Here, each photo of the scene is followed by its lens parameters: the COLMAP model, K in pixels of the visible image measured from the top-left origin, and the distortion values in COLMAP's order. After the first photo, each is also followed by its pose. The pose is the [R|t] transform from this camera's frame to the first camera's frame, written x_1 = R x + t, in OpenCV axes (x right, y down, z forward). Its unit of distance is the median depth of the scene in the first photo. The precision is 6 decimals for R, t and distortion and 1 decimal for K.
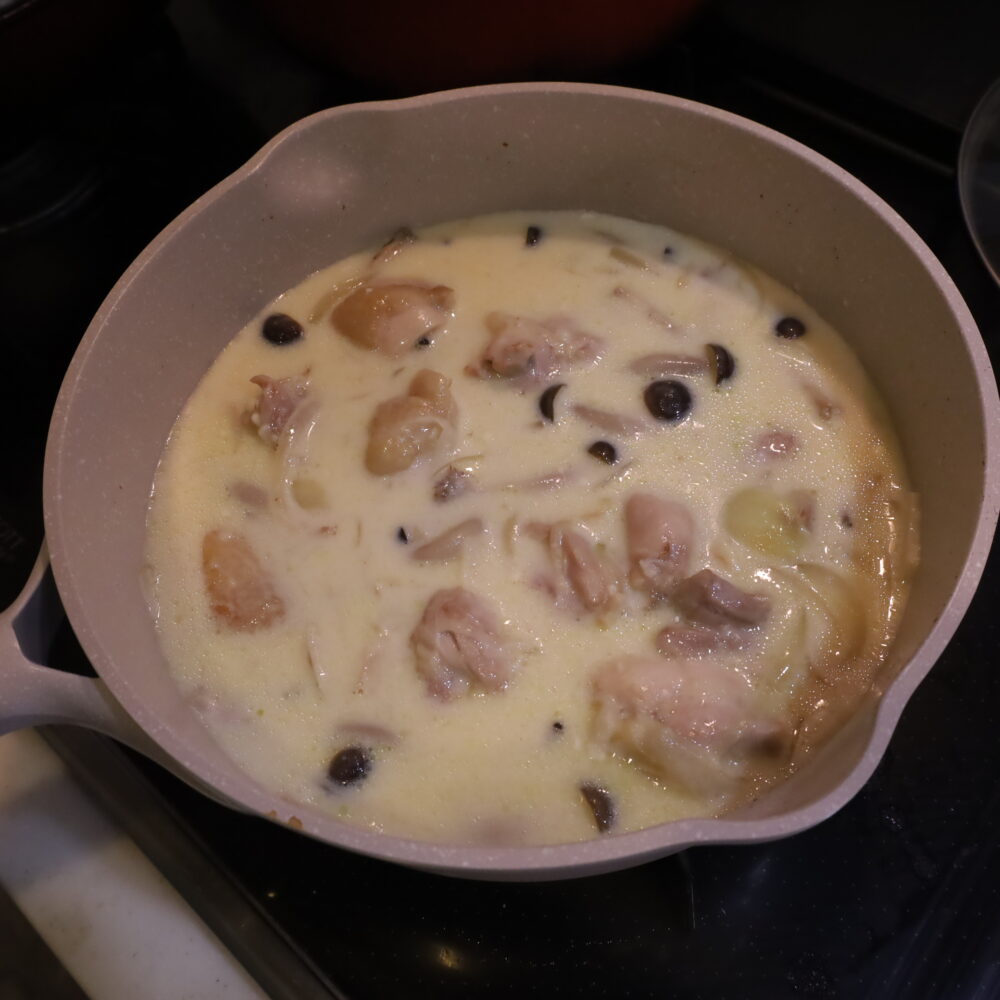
lens RADIAL K [[1029.4, 0, 500.0], [0, 1029.4, 500.0], [0, 0, 1]] dist [-0.000773, -0.026122]
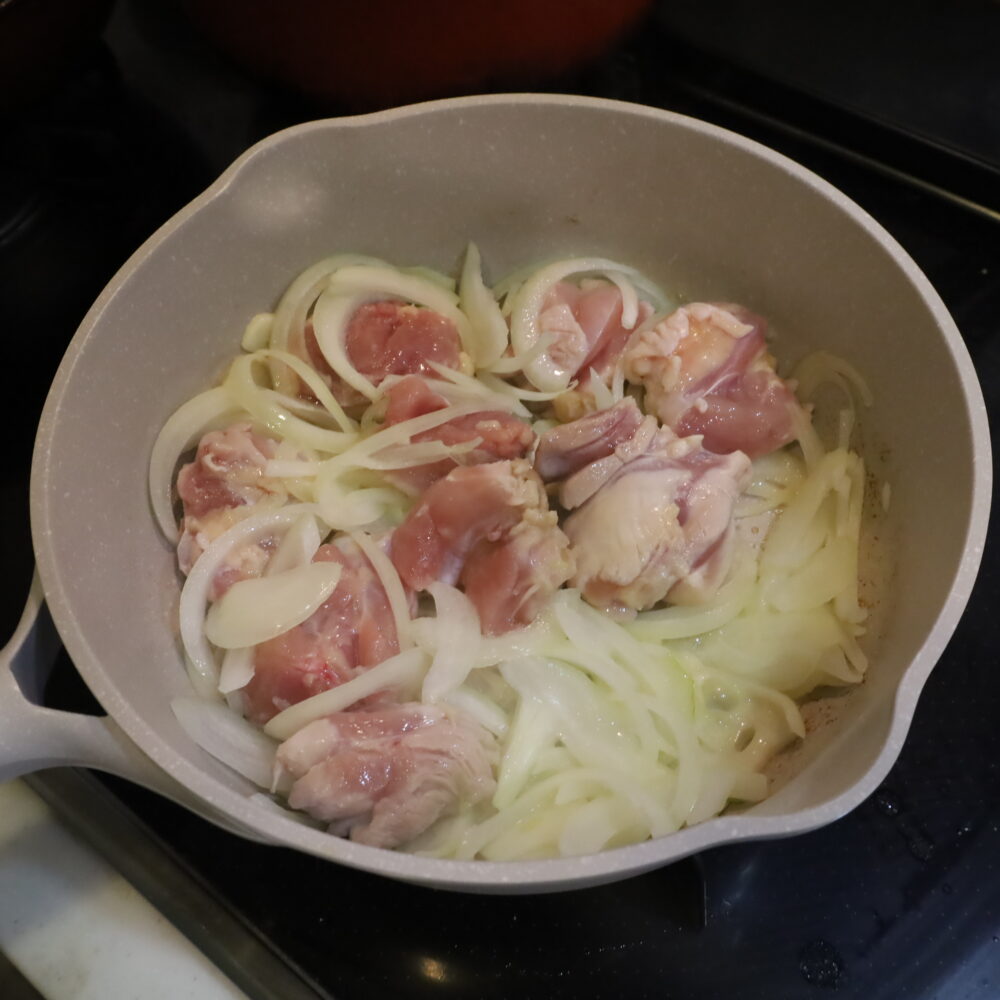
lens RADIAL K [[1029.4, 0, 500.0], [0, 1029.4, 500.0], [0, 0, 1]] dist [-0.000773, -0.026122]
pose [[0.996429, -0.052012, 0.066516, -0.062360], [0.052677, 0.998577, -0.008291, -0.002860], [-0.065991, 0.011765, 0.997751, 0.003324]]
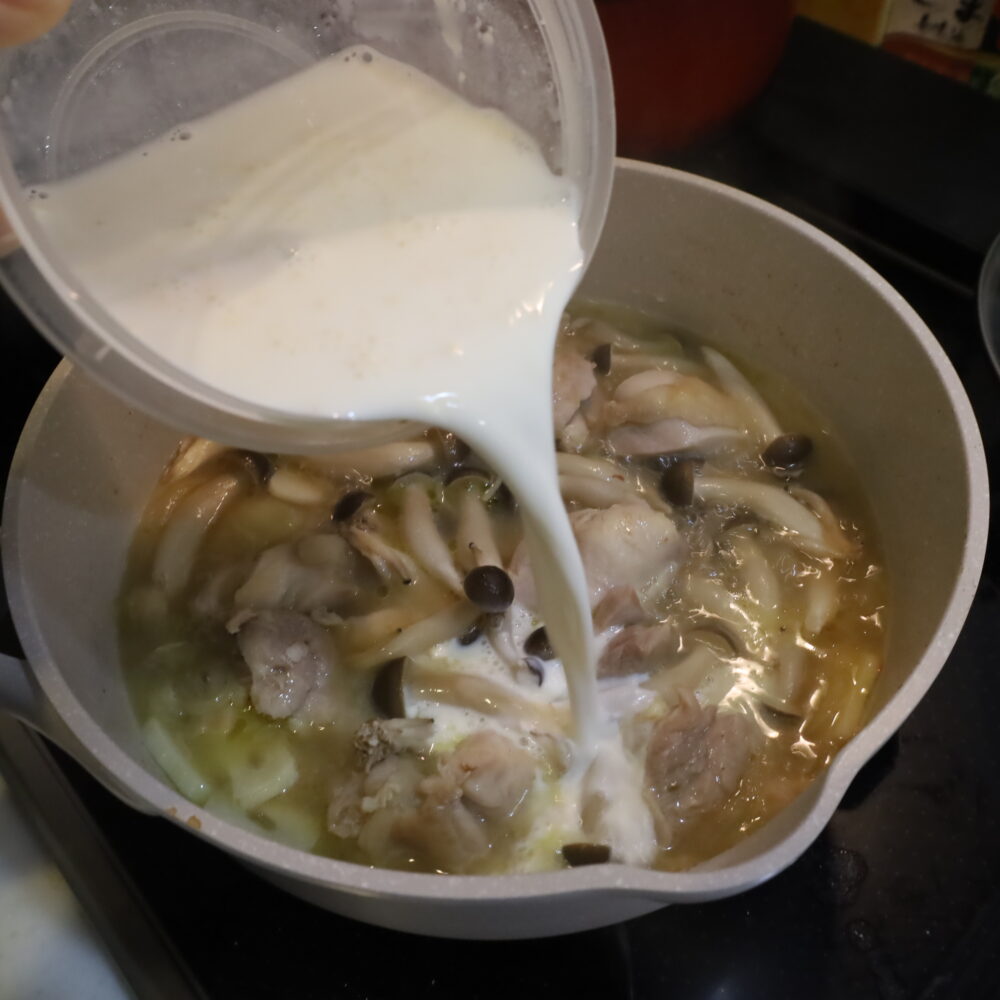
lens RADIAL K [[1029.4, 0, 500.0], [0, 1029.4, 500.0], [0, 0, 1]] dist [-0.000773, -0.026122]
pose [[0.993987, 0.100613, -0.043199, 0.067449], [-0.105269, 0.986659, -0.124185, 0.082826], [0.030128, 0.127985, 0.991318, 0.029500]]
